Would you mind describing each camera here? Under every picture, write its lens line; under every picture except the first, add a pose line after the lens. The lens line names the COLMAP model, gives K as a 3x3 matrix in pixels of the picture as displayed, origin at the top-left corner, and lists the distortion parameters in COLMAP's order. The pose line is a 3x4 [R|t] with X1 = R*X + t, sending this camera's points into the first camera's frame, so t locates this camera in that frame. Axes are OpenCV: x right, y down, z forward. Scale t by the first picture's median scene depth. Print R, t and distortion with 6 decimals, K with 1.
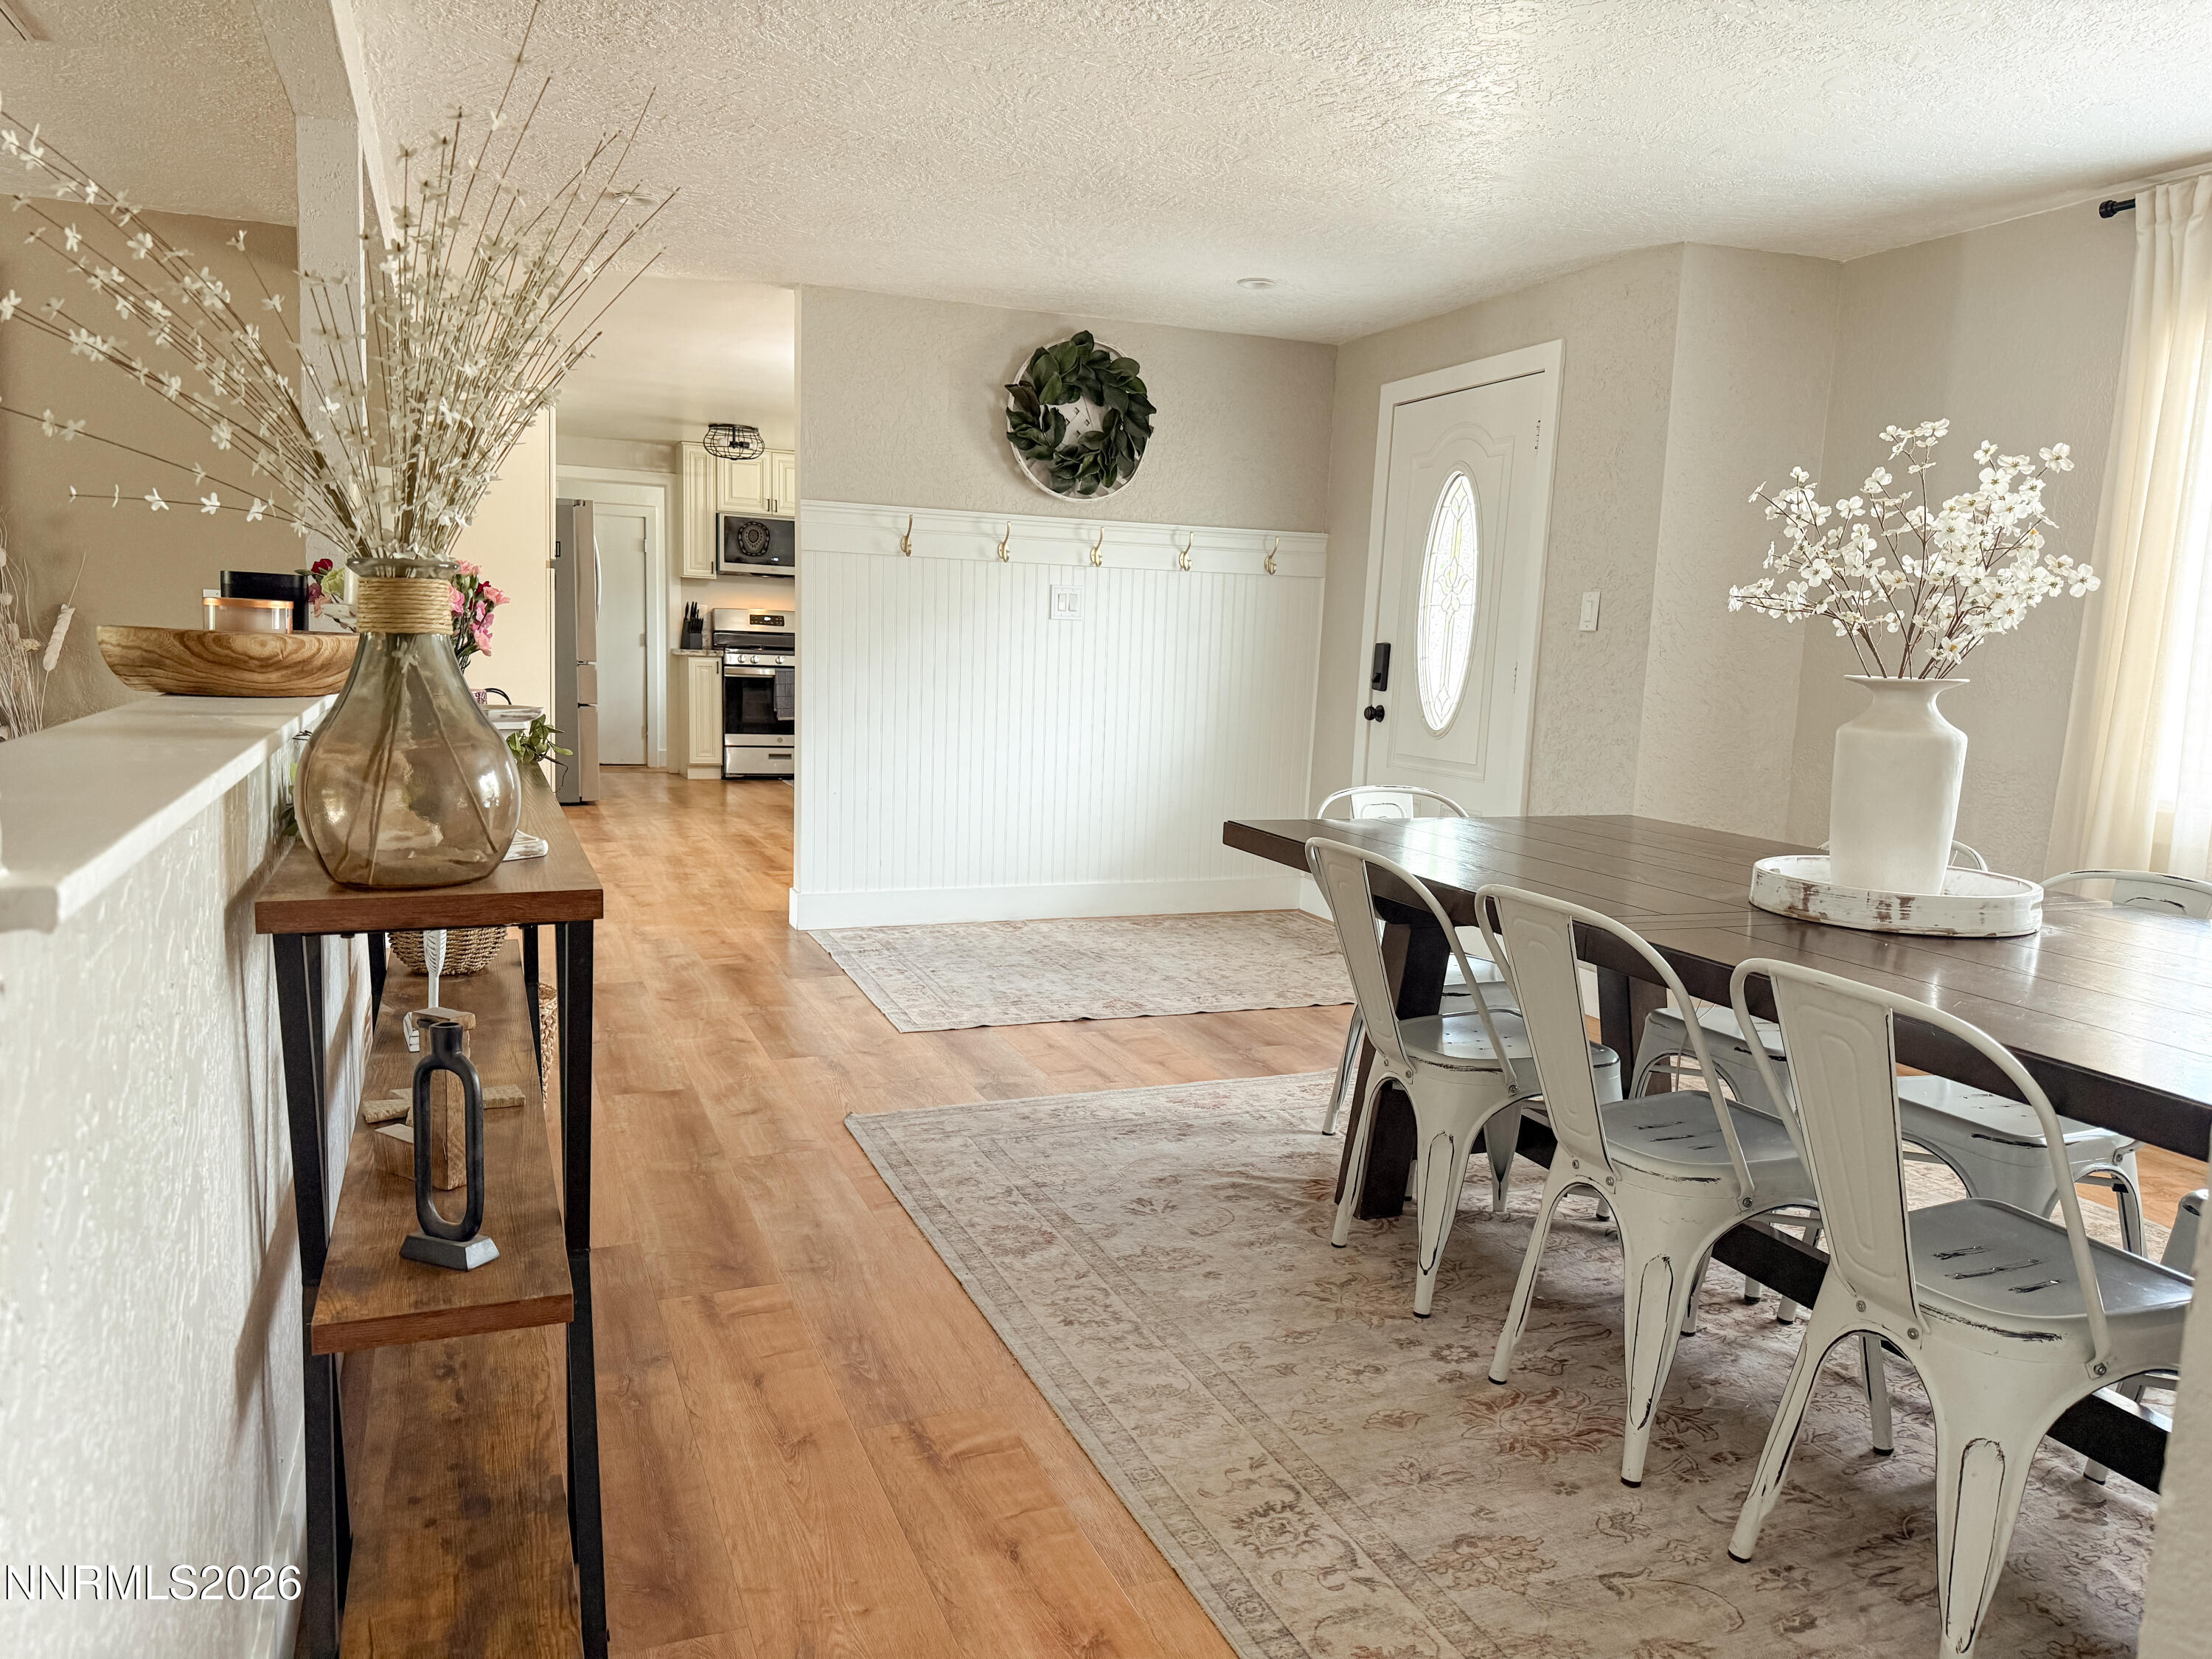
lens RADIAL K [[1546.5, 0, 1113.4], [0, 1546.5, 846.9], [0, 0, 1]] dist [-0.001201, -0.009031]
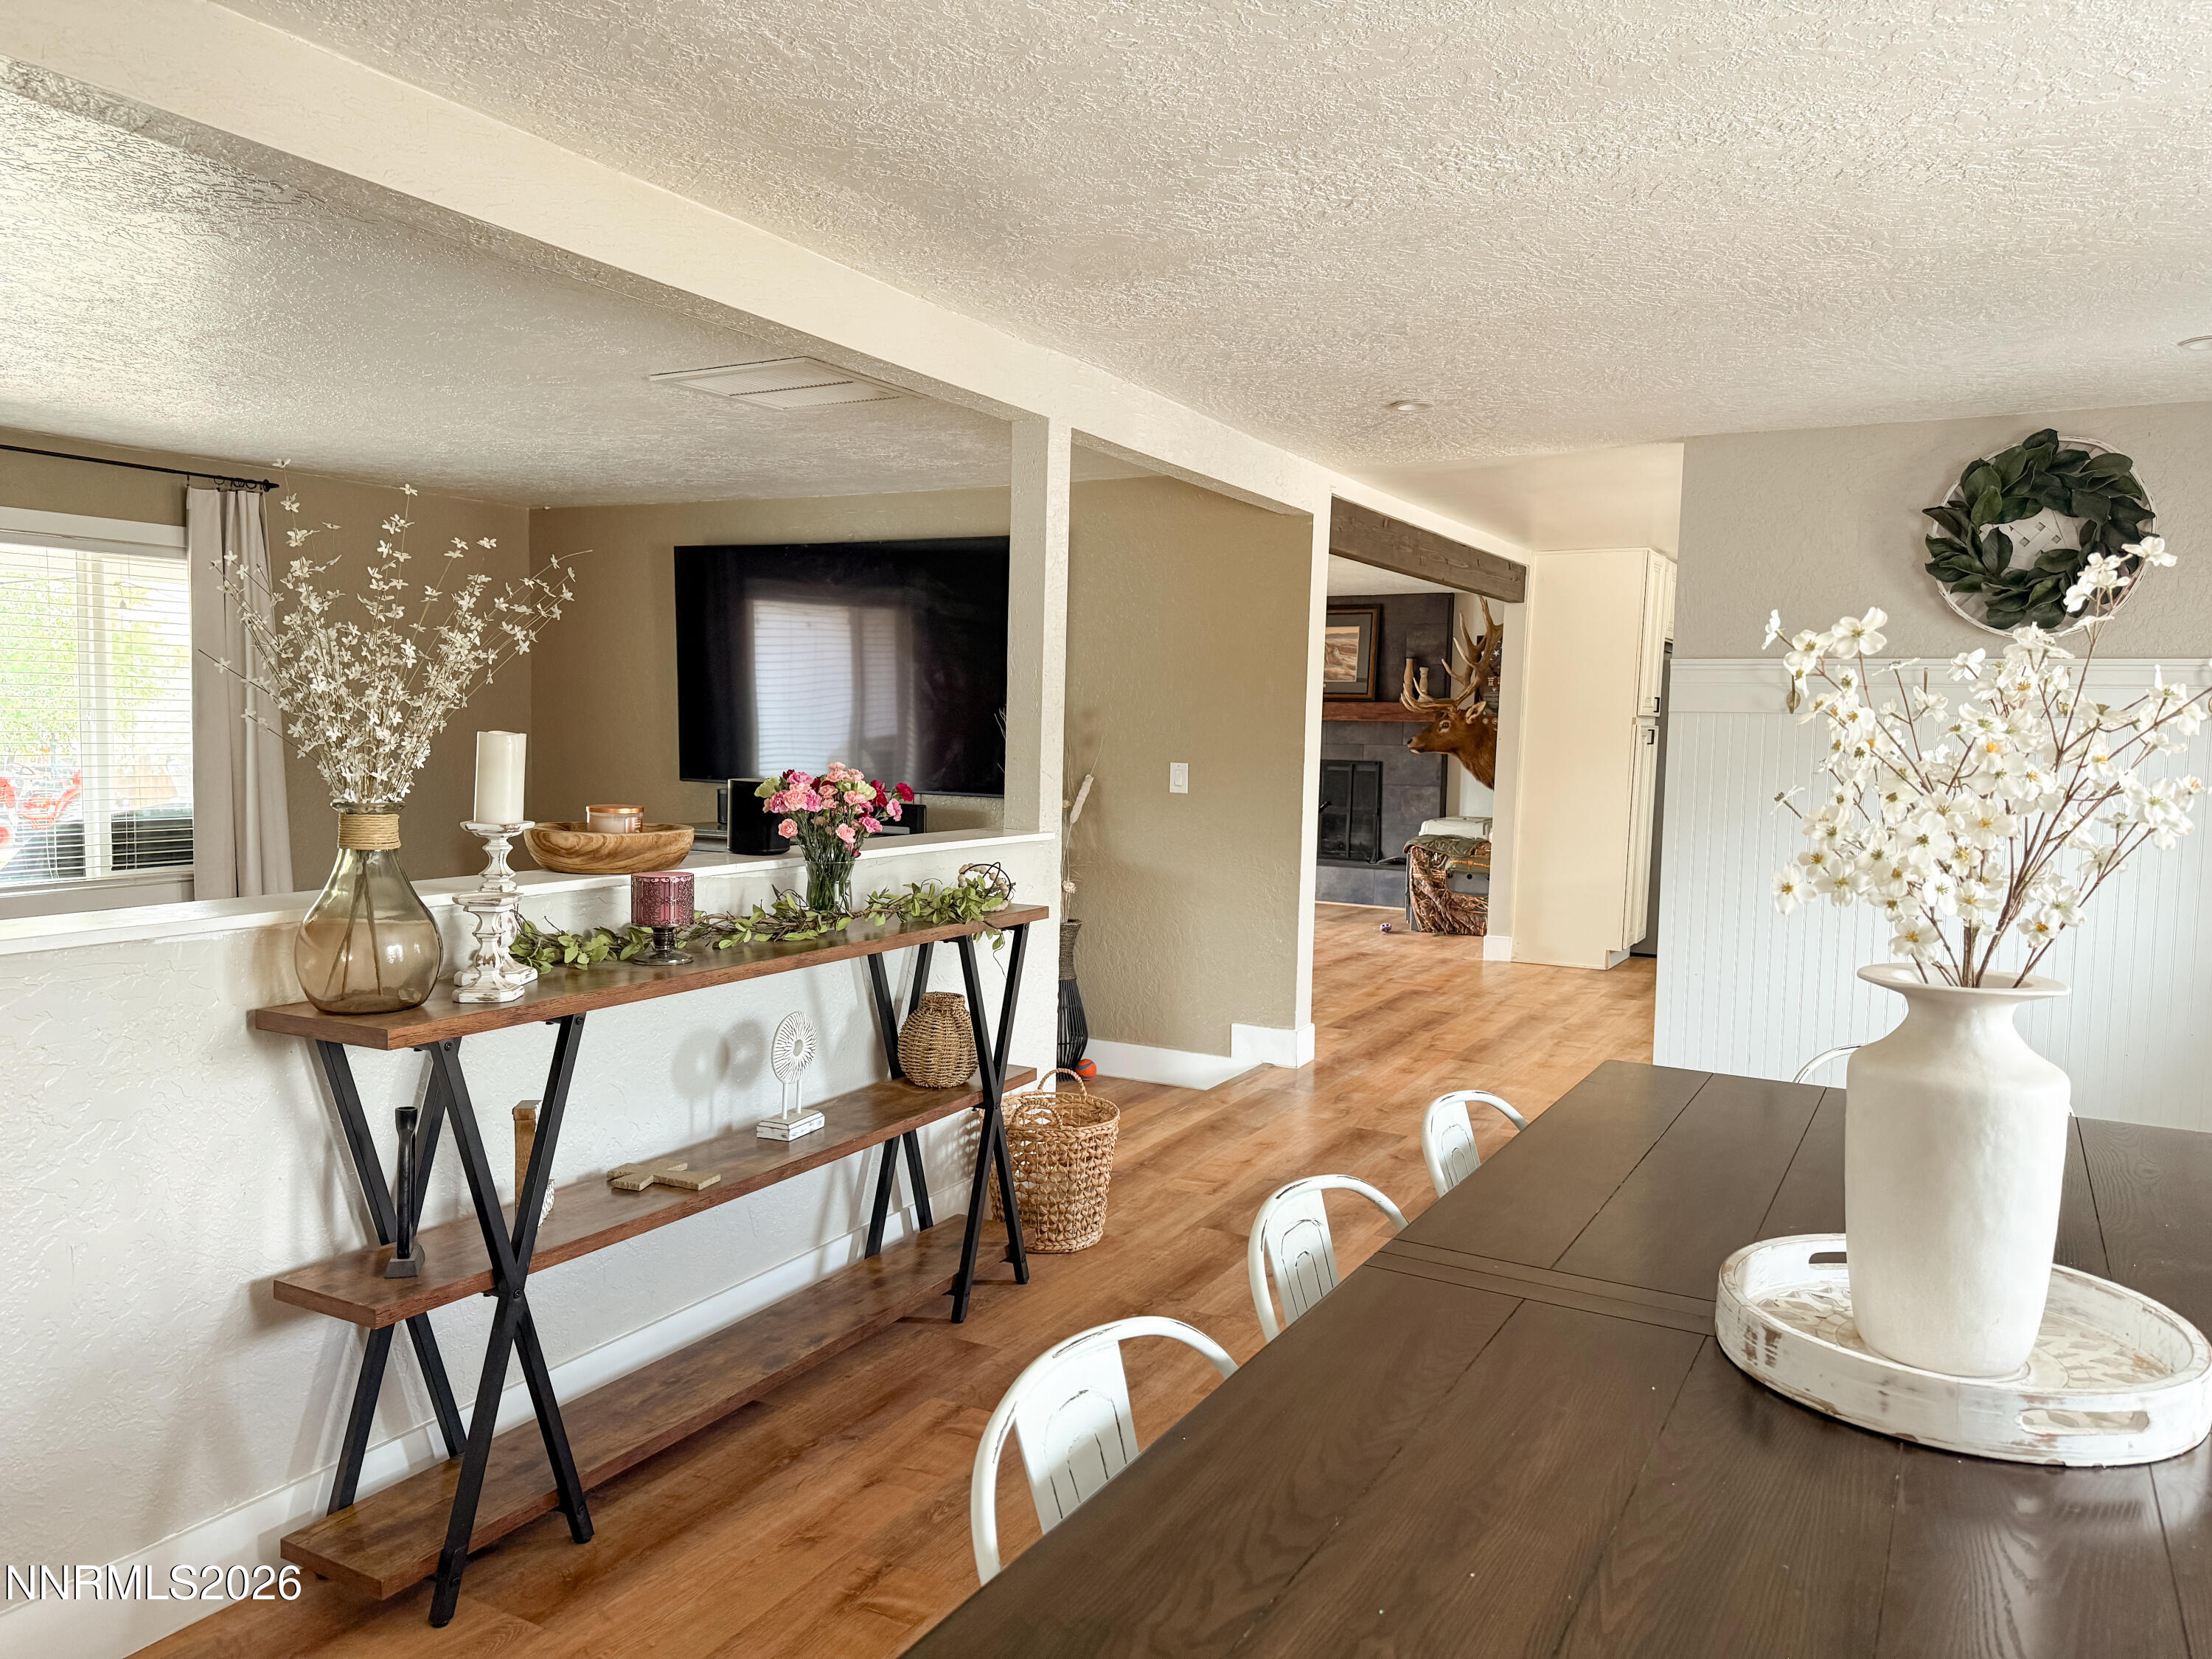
lens RADIAL K [[1546.5, 0, 1110.7], [0, 1546.5, 821.8], [0, 0, 1]] dist [-0.001201, -0.009031]
pose [[0.638281, 0.028546, -0.769274, 0.456369], [-0.103808, 0.993376, -0.049269, -0.062402], [0.762772, 0.111304, 0.637016, 0.214752]]
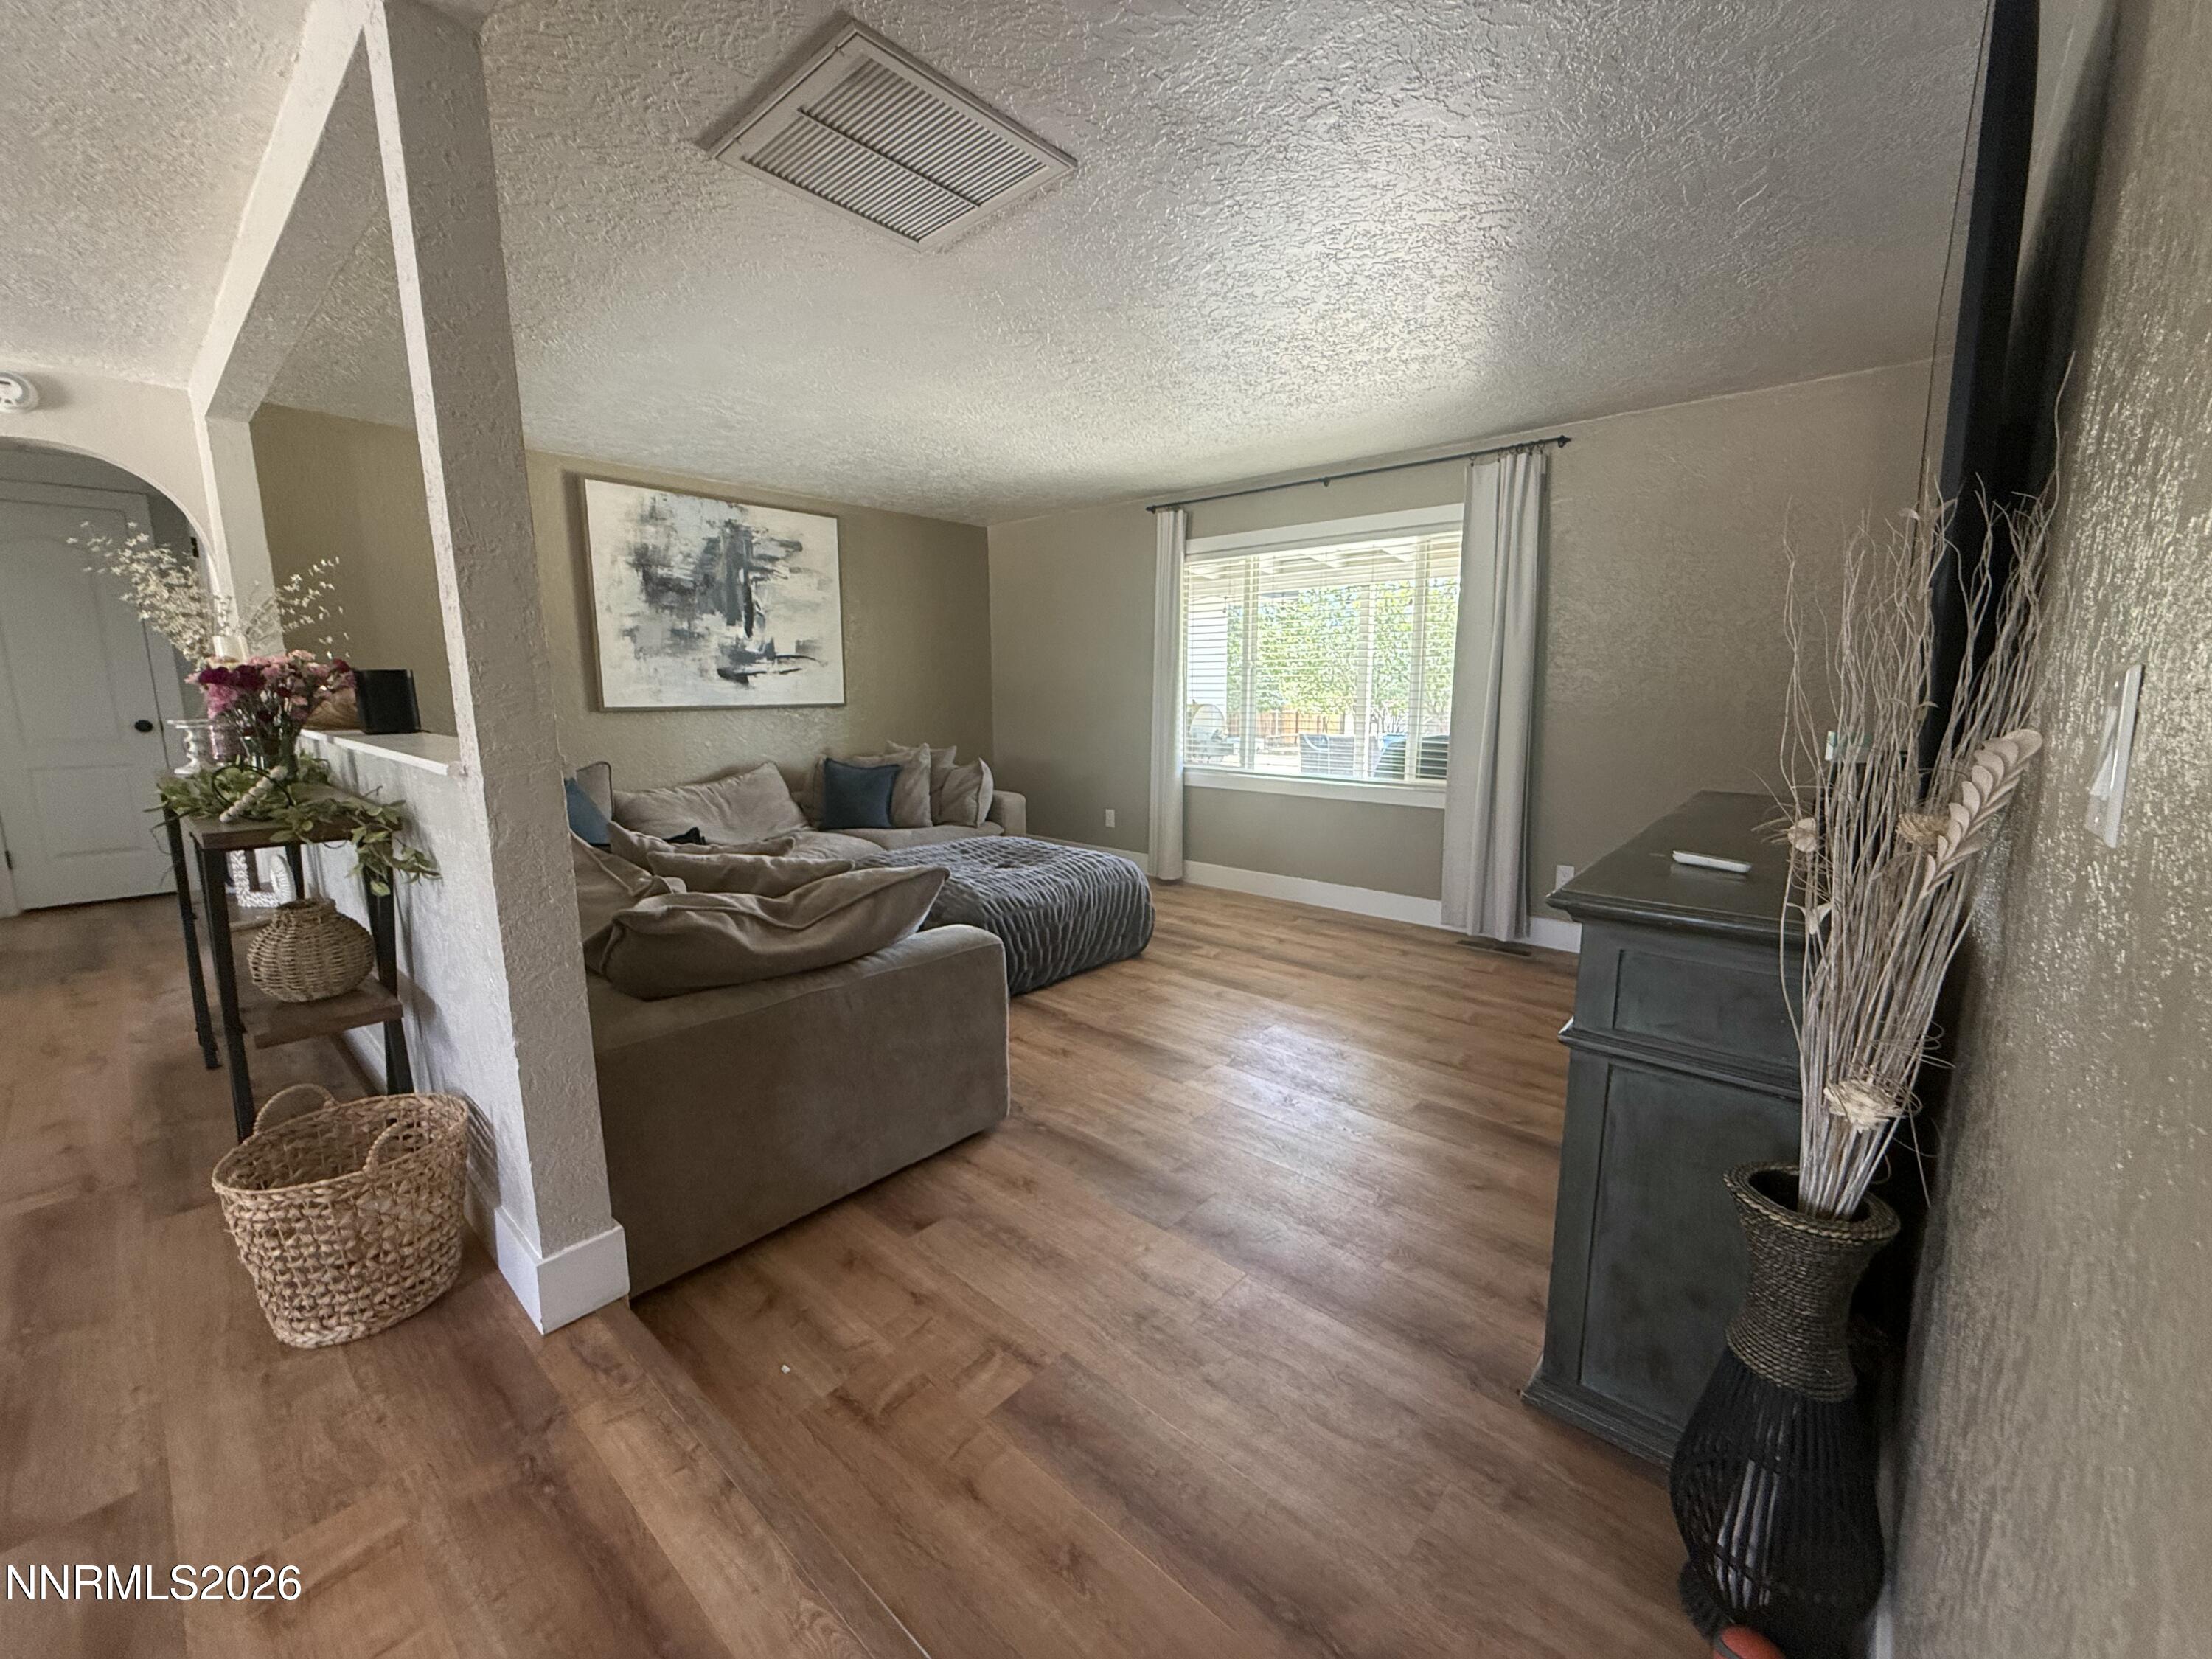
lens RADIAL K [[882.0, 0, 1100.4], [0, 882.0, 820.9], [0, 0, 1]] dist [0.000744, 0.000435]
pose [[-0.894977, 0.035797, -0.444674, -0.497095], [-0.090910, 0.961225, 0.260350, -0.209186], [0.436751, 0.273432, -0.857020, 1.345191]]
